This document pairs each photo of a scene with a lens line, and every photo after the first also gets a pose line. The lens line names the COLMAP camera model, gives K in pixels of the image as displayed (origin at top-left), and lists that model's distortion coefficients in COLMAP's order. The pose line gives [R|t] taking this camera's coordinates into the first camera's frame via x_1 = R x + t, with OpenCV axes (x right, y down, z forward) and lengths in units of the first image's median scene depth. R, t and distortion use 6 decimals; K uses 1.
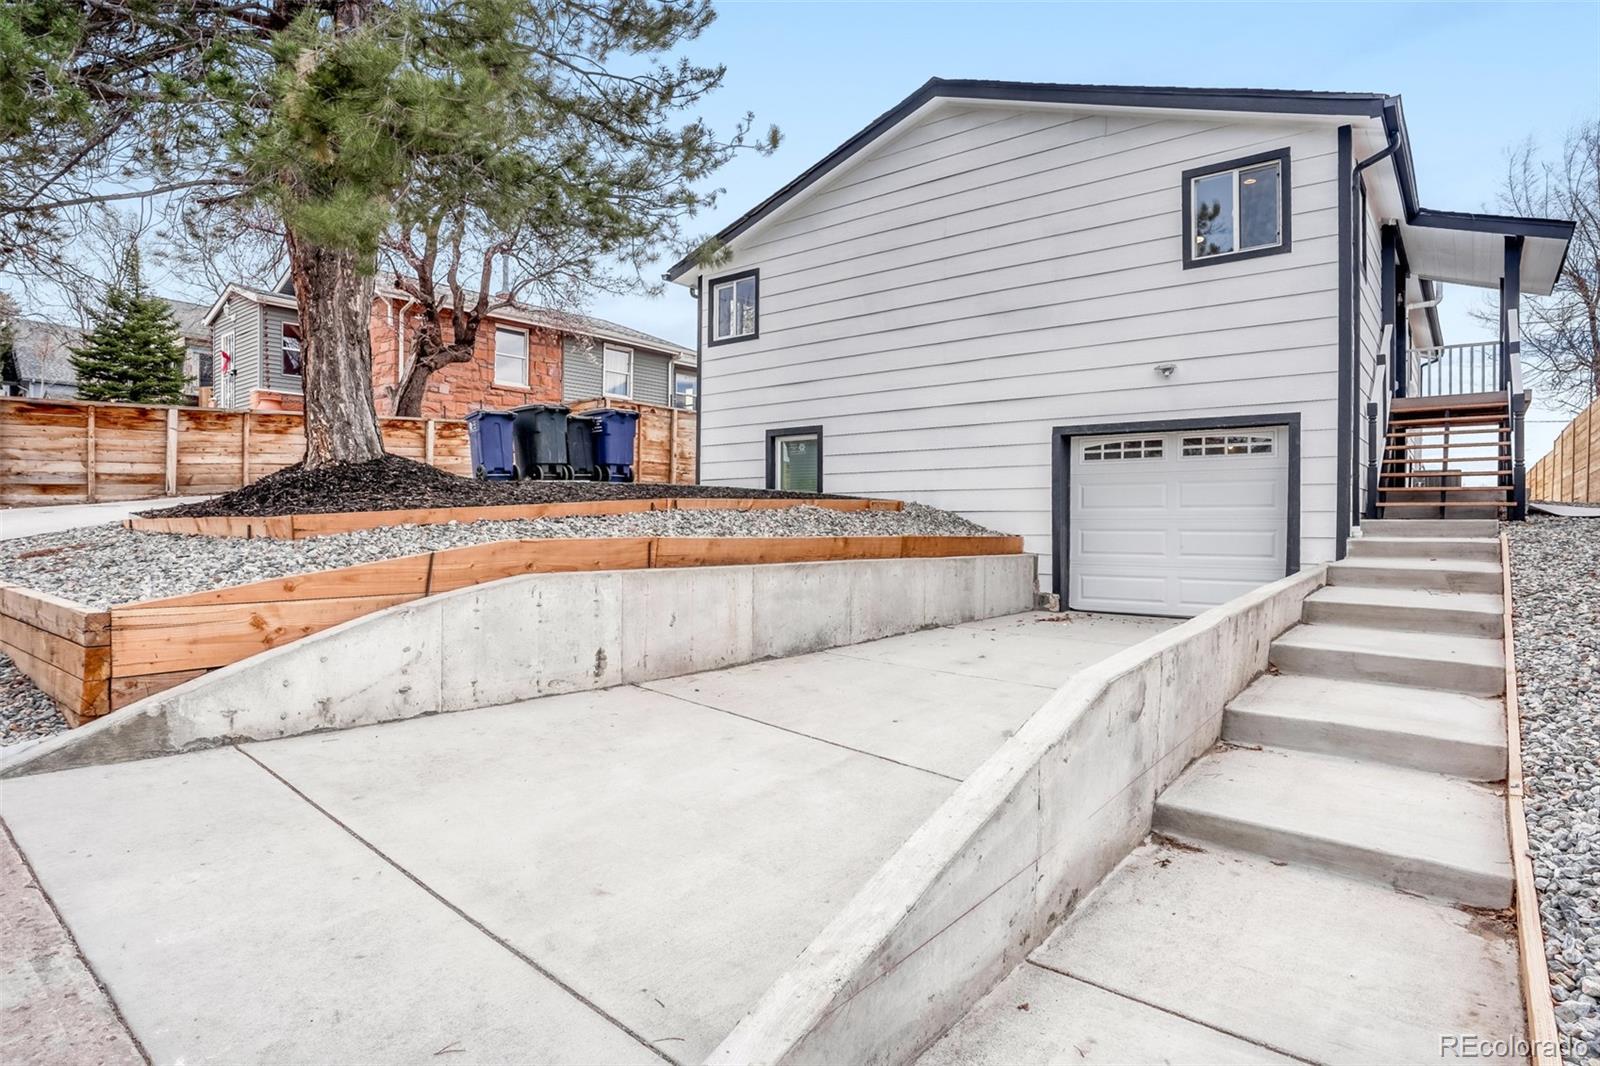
lens RADIAL K [[842.8, 0, 795.2], [0, 842.8, 538.8], [0, 0, 1]] dist [-0.038928, 0.000266]
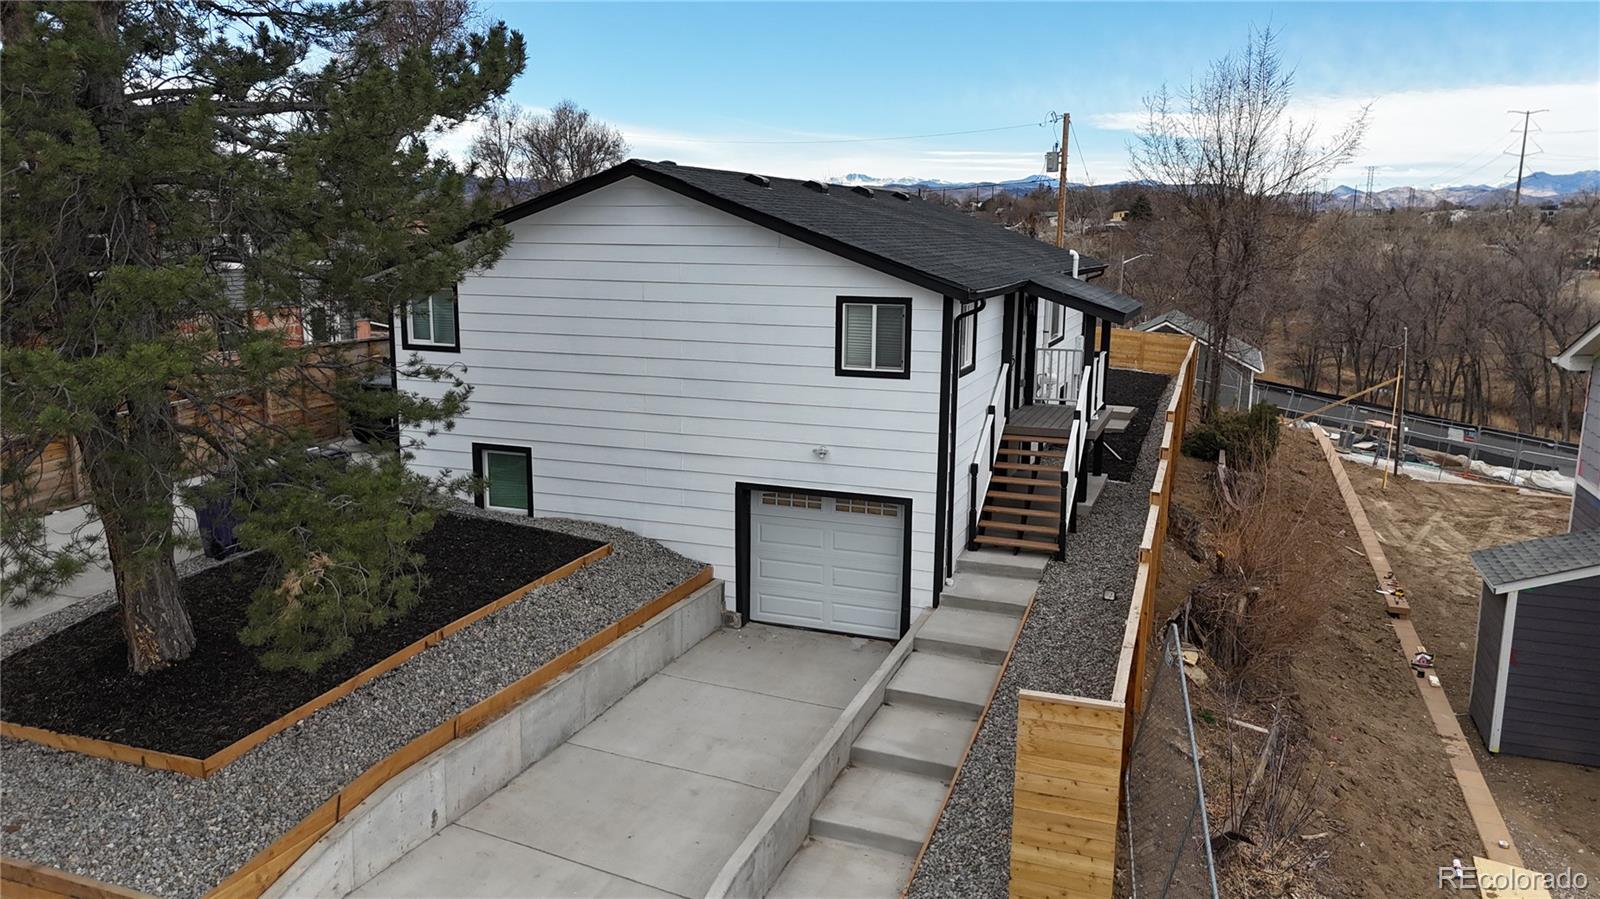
lens RADIAL K [[1149.2, 0, 781.9], [0, 1149.2, 444.2], [0, 0, 1]] dist [0.036673, -0.000625]
pose [[0.953084, -0.052185, 0.298174, -0.130326], [-0.001809, 0.984028, 0.178002, -0.525446], [-0.302701, -0.170190, 0.937767, -0.611000]]
